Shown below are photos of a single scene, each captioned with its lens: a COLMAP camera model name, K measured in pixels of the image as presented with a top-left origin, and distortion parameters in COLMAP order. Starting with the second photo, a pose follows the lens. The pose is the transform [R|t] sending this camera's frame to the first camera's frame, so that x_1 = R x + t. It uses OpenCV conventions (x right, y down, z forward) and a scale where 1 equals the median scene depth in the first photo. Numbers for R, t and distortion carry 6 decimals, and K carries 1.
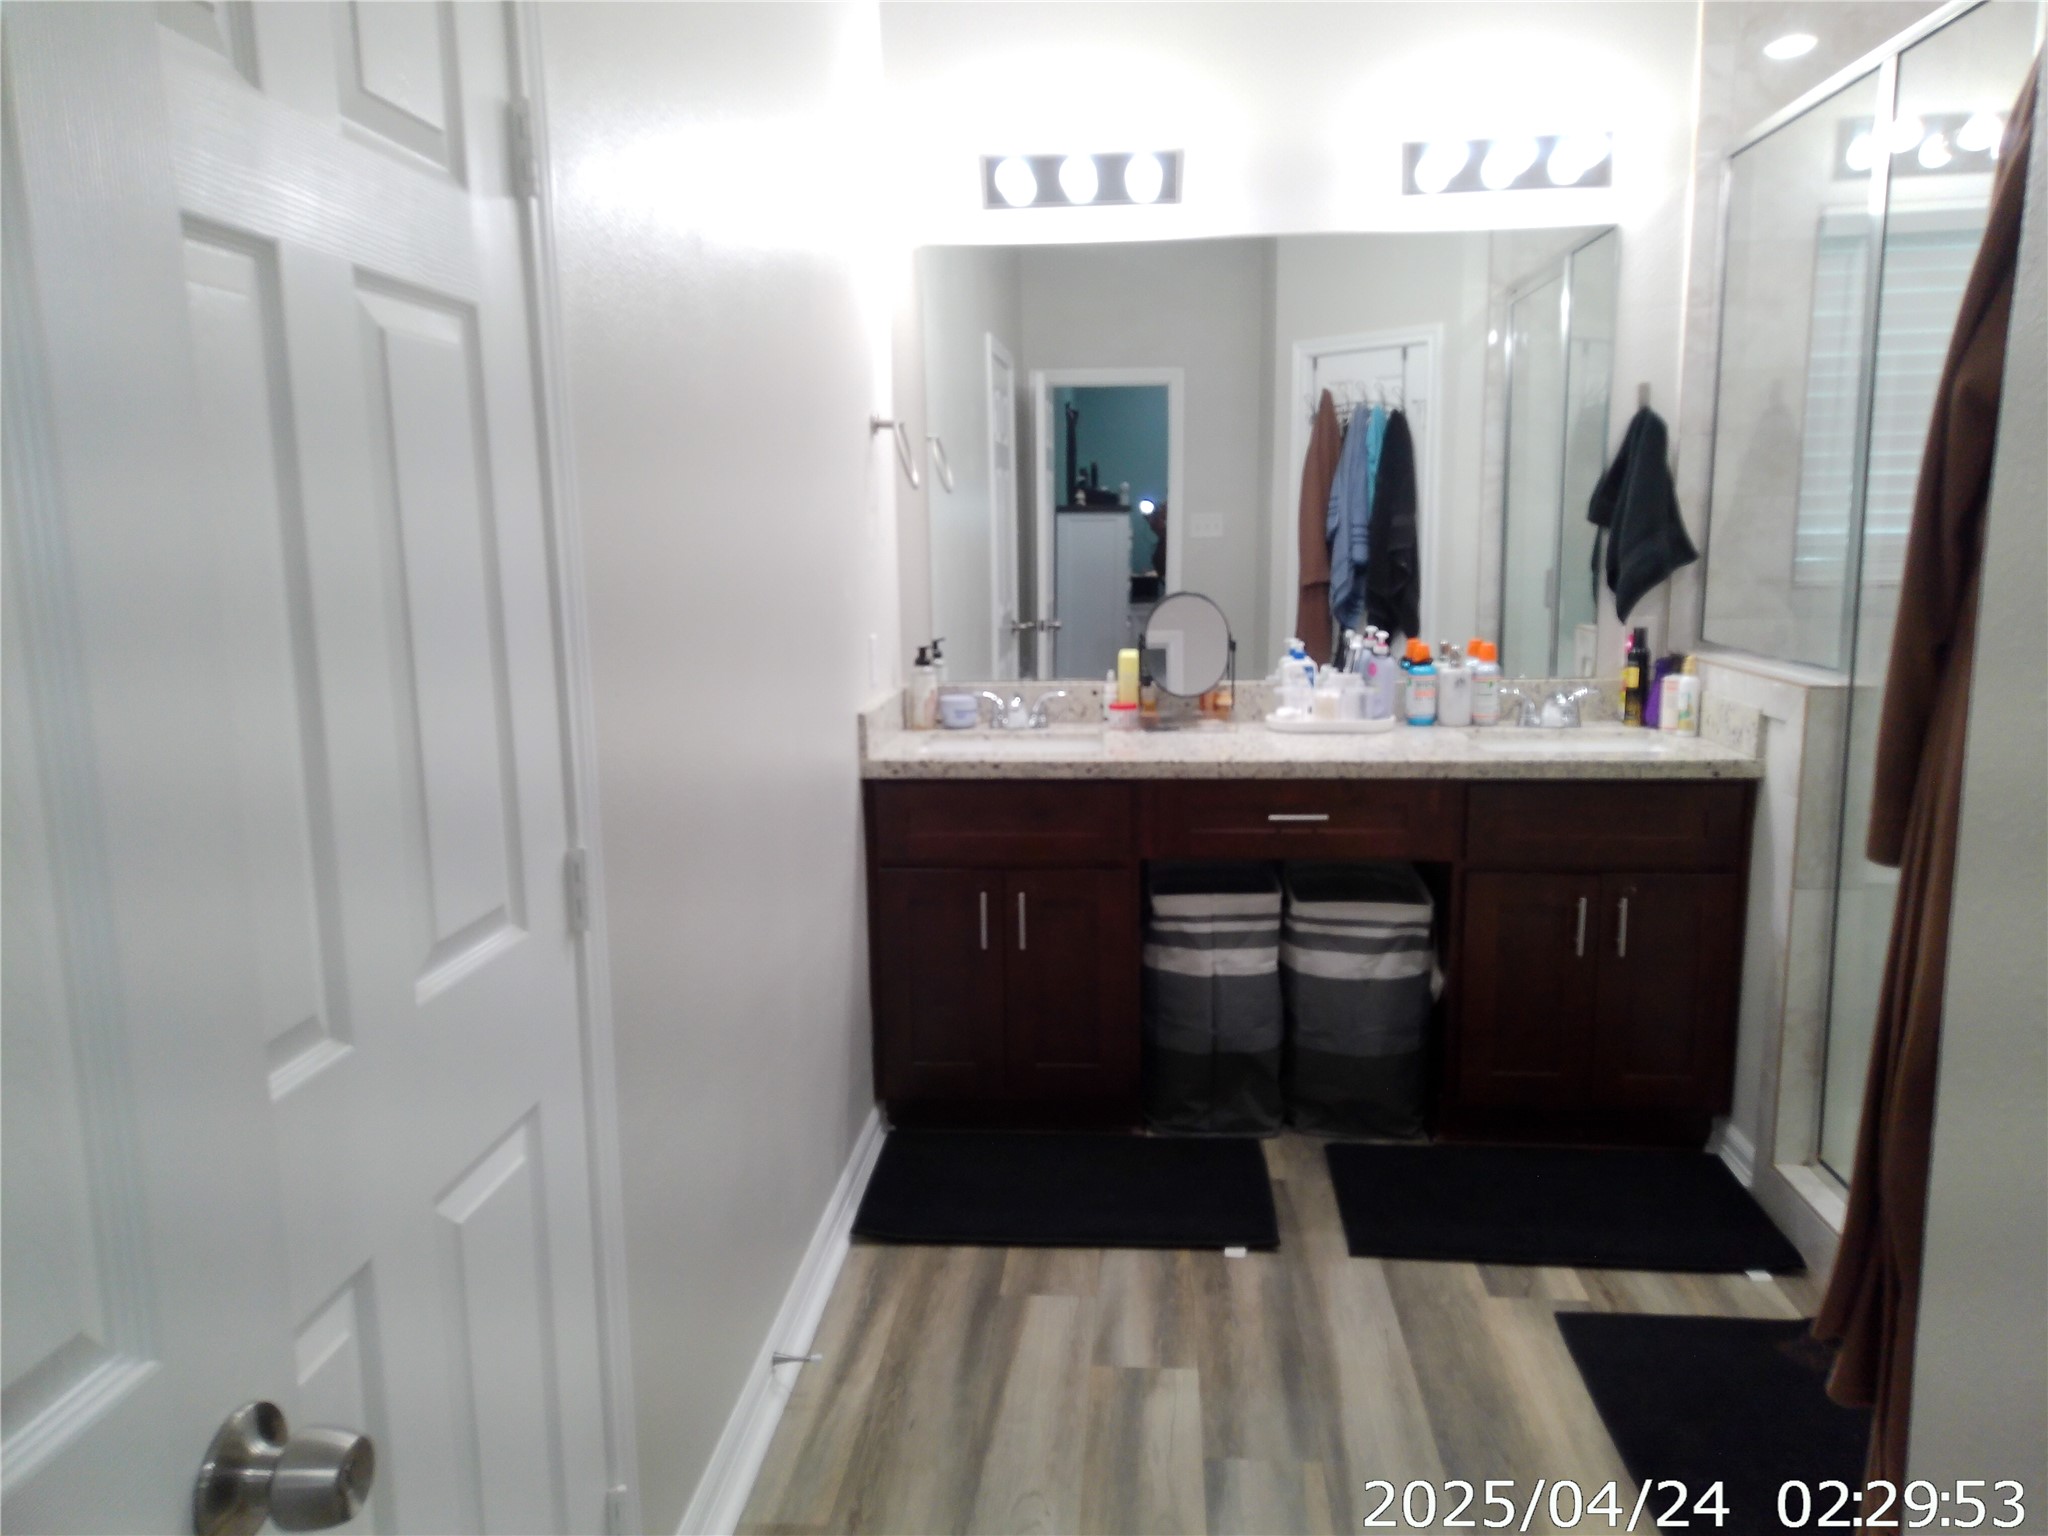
lens RADIAL K [[1494.6, 0, 1054.3], [0, 1494.6, 770.6], [0, 0, 1]] dist [0.074057, -0.105362]
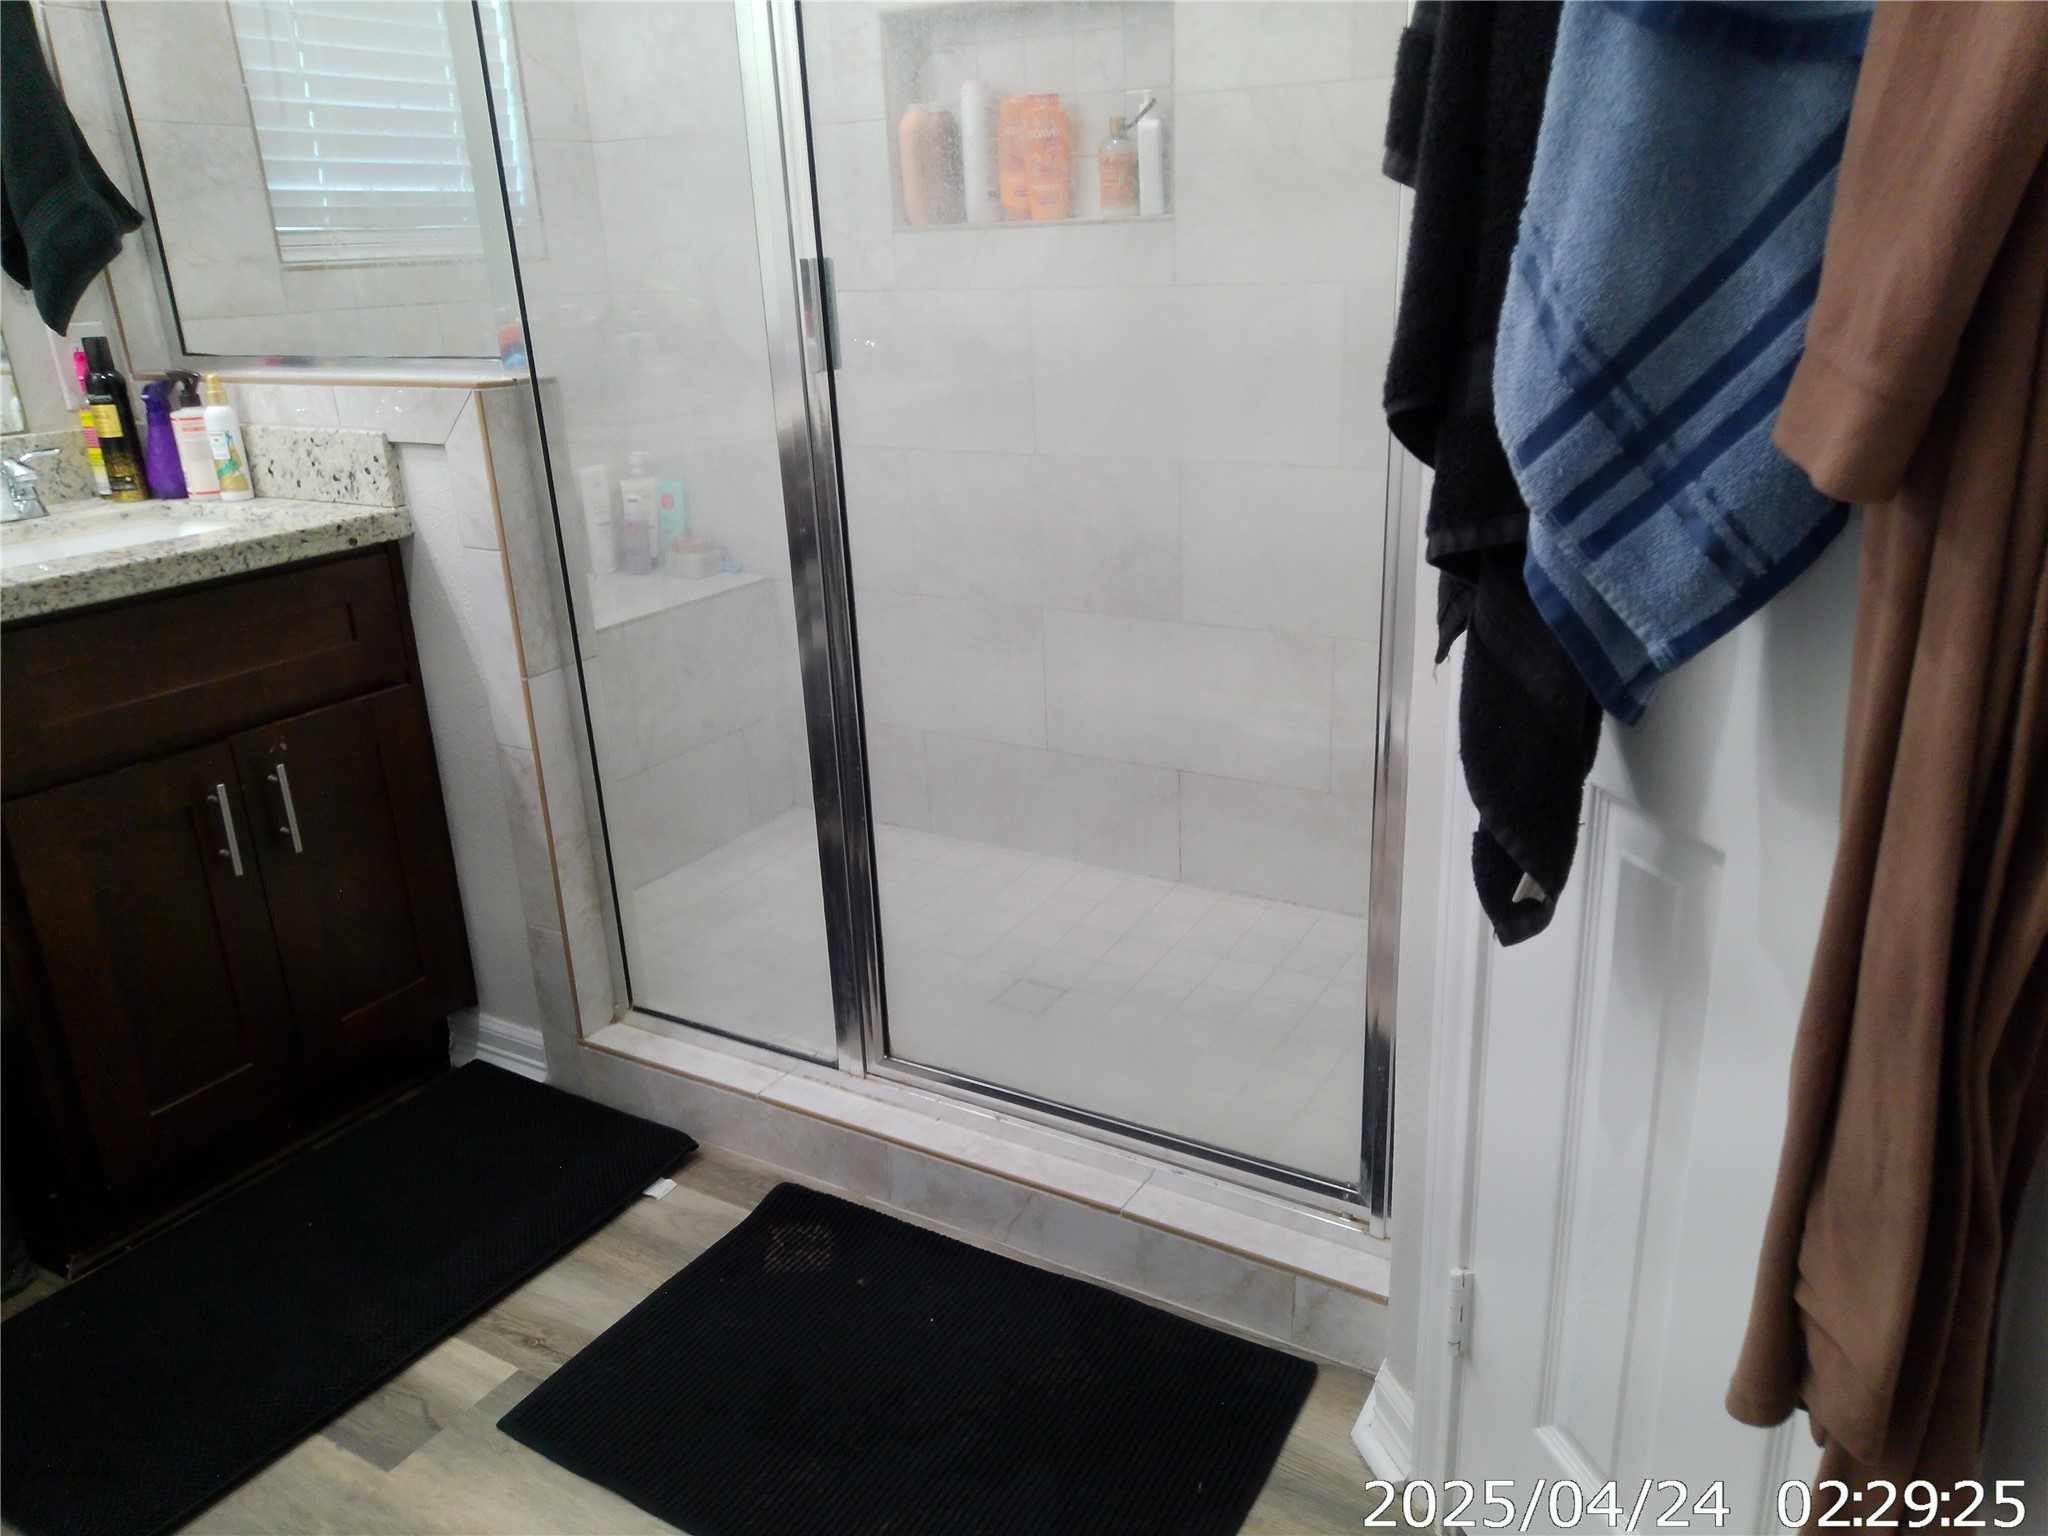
lens RADIAL K [[1484.9, 0, 1053.7], [0, 1484.9, 768.3], [0, 0, 1]] dist [0.079138, -0.091049]
pose [[0.447229, -0.303873, 0.841218, -0.006258], [0.183790, 0.951670, 0.246061, -0.008609], [-0.875332, 0.044562, 0.481464, 0.392765]]
